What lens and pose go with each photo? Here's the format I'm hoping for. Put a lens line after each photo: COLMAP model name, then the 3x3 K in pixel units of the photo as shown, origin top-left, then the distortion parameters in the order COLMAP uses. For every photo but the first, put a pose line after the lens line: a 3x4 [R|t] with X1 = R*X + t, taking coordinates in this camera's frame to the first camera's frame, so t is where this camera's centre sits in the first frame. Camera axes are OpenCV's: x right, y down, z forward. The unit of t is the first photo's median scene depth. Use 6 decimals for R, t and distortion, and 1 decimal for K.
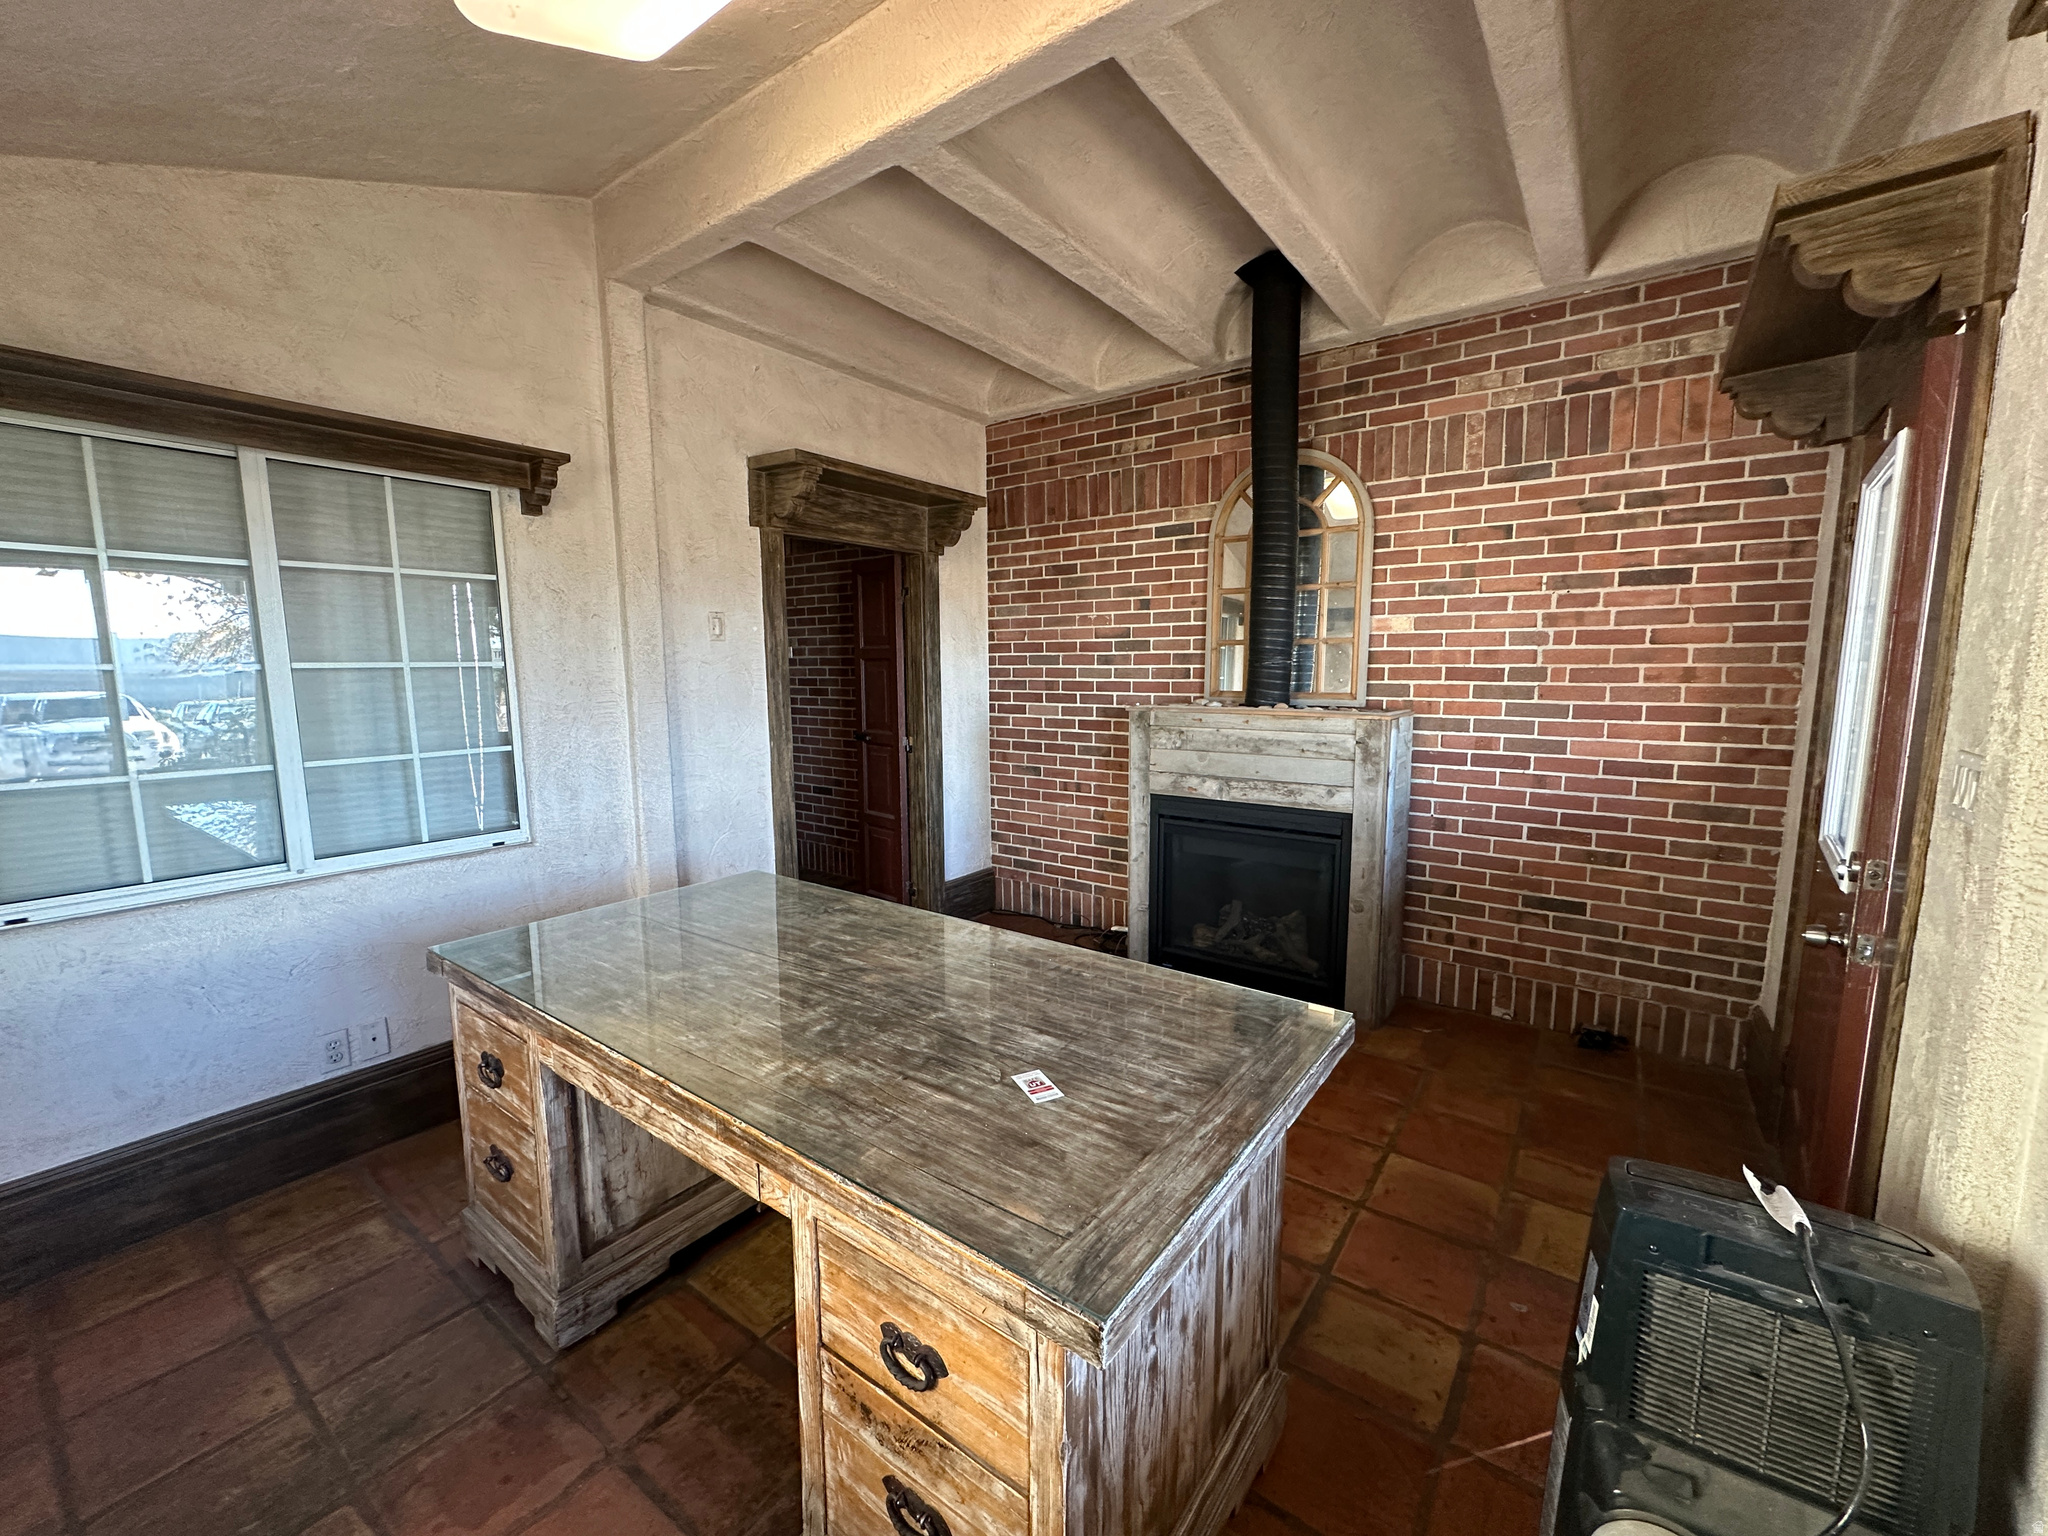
lens RADIAL K [[816.5, 0, 1024.0], [0, 816.5, 768.0], [0, 0, 1]] dist [-0.000002, 0.000084]
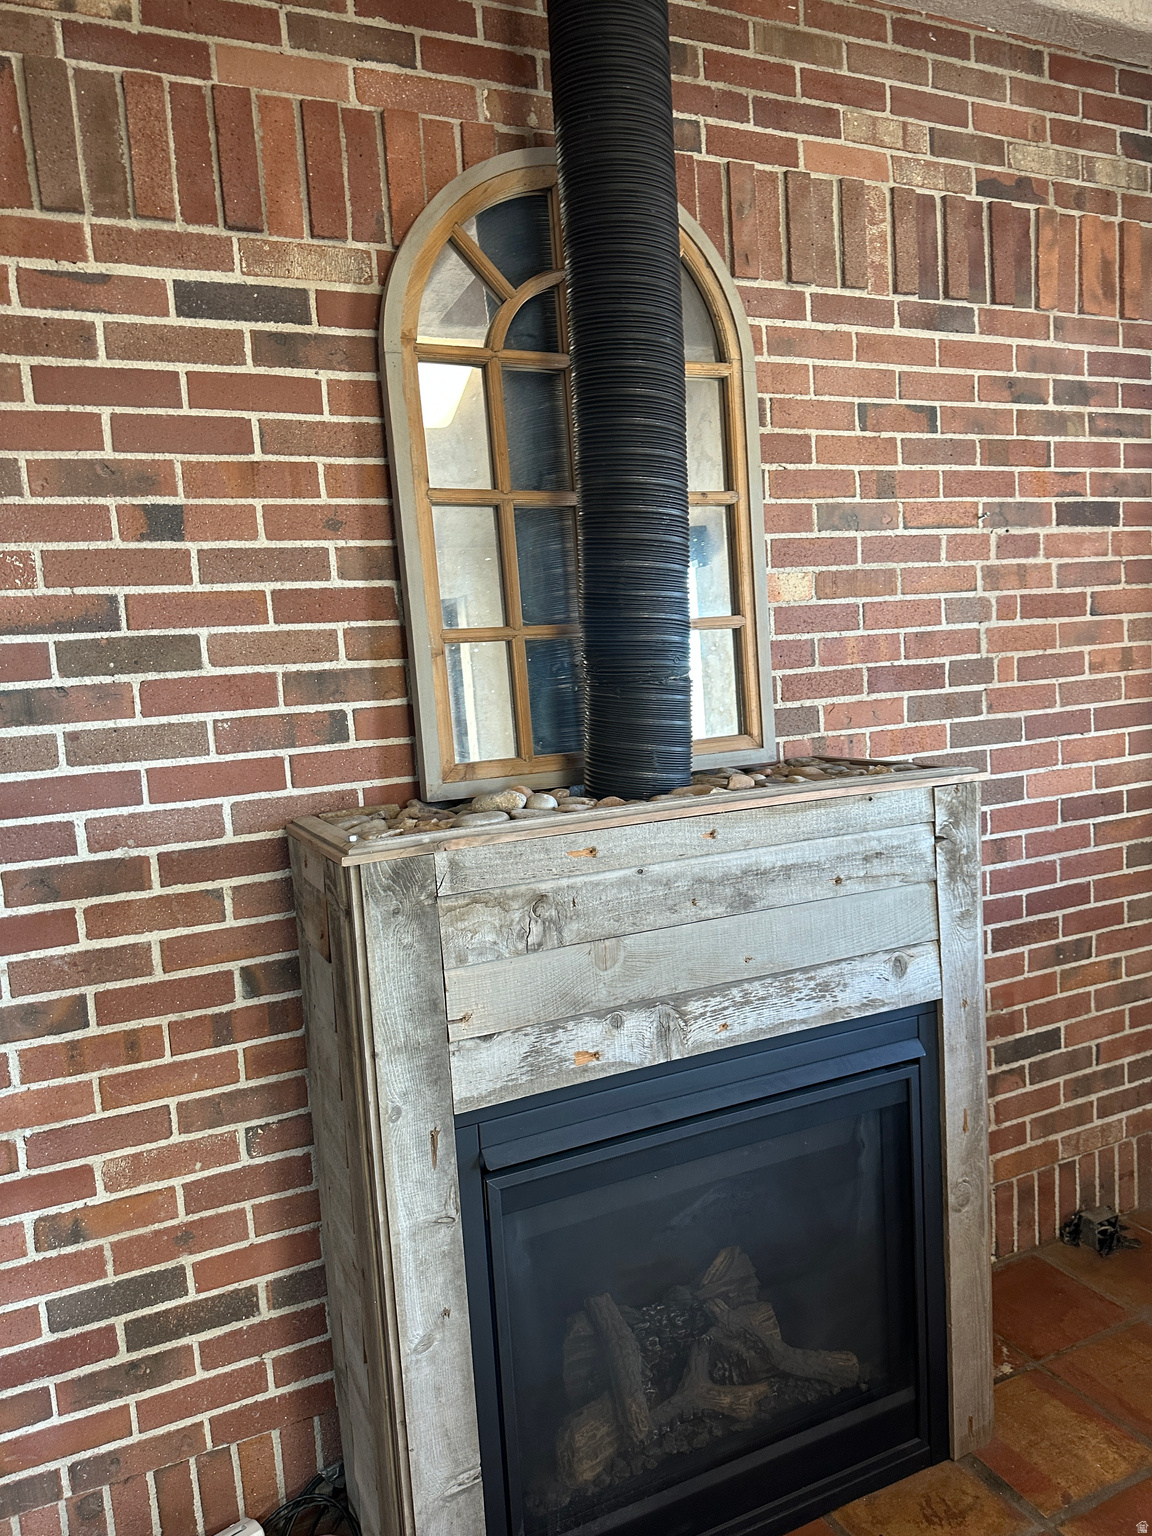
lens RADIAL K [[1085.7, 0, 576.0], [0, 1085.7, 768.0], [0, 0, 1]] dist [0.073672, -0.102155]
pose [[0.483390, -0.115297, 0.867779, -0.190025], [0.171754, 0.984513, 0.035133, -0.118010], [-0.858391, 0.132061, 0.495706, 0.828509]]
